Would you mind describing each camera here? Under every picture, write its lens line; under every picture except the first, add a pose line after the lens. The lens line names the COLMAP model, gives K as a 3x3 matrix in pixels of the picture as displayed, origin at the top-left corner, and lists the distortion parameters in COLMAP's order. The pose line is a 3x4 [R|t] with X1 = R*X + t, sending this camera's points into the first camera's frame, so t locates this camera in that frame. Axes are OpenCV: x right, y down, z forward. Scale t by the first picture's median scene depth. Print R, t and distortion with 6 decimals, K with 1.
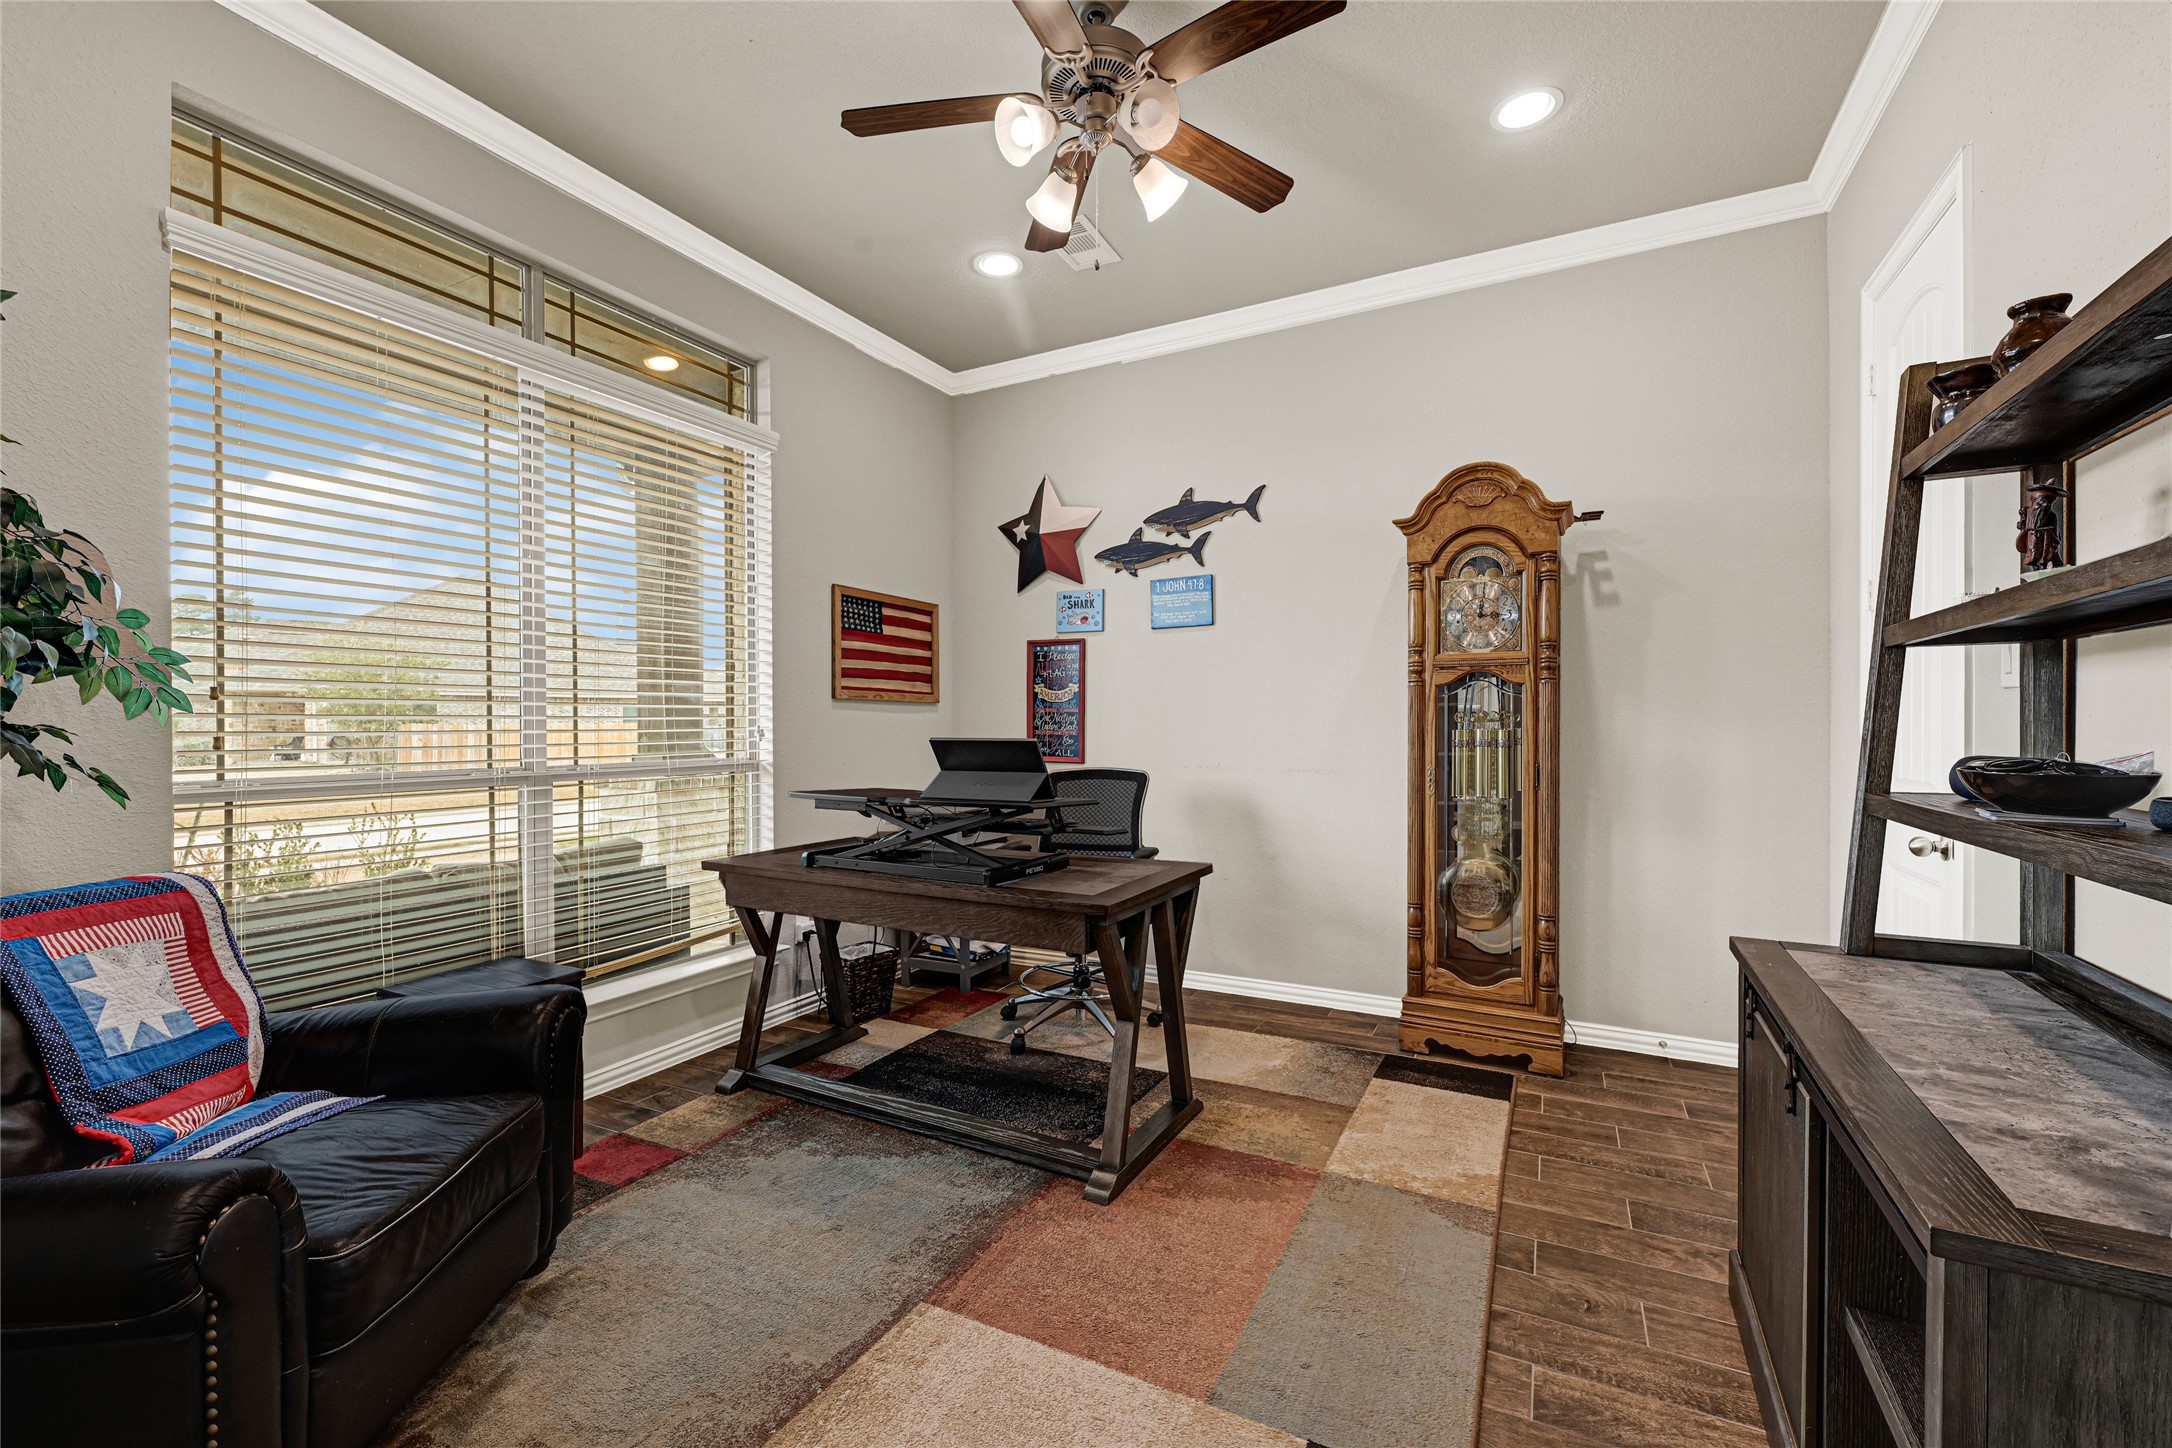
lens RADIAL K [[899.4, 0, 1088.0], [0, 899.4, 728.1], [0, 0, 1]] dist [-0.003968, -0.000017]
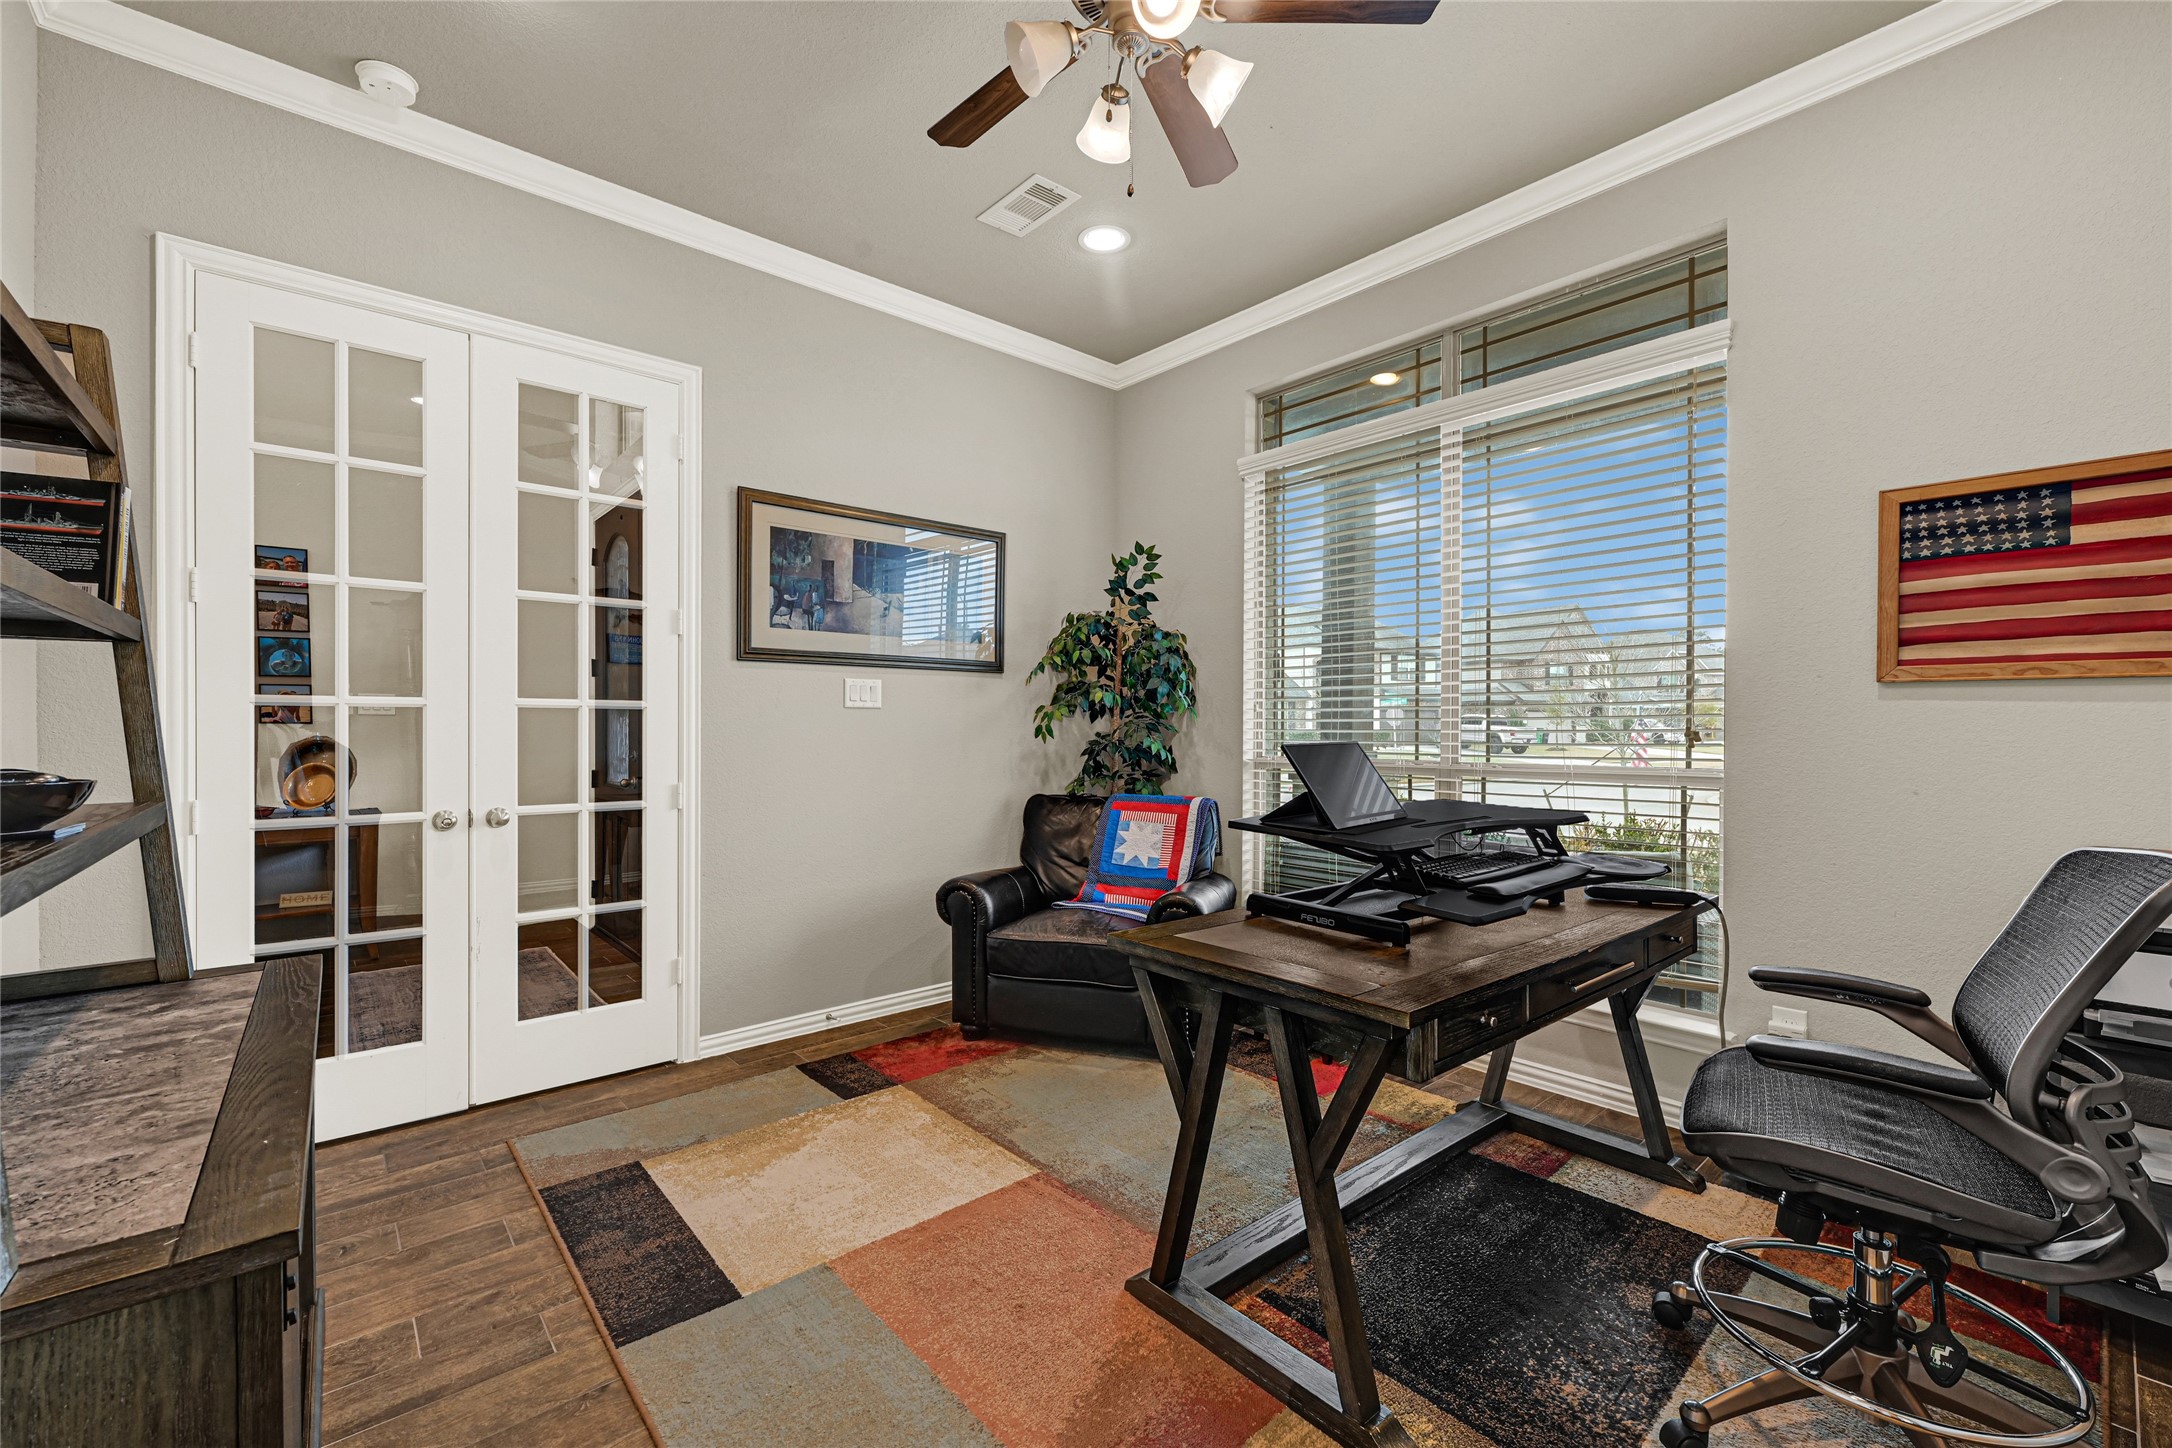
lens RADIAL K [[899.4, 0, 1086.2], [0, 899.4, 727.4], [0, 0, 1]] dist [-0.003968, -0.000017]
pose [[-0.367099, 0.002929, -0.930177, 0.602933], [-0.003613, 0.999983, 0.004574, -0.004233], [0.930175, 0.005040, -0.367082, 0.930074]]
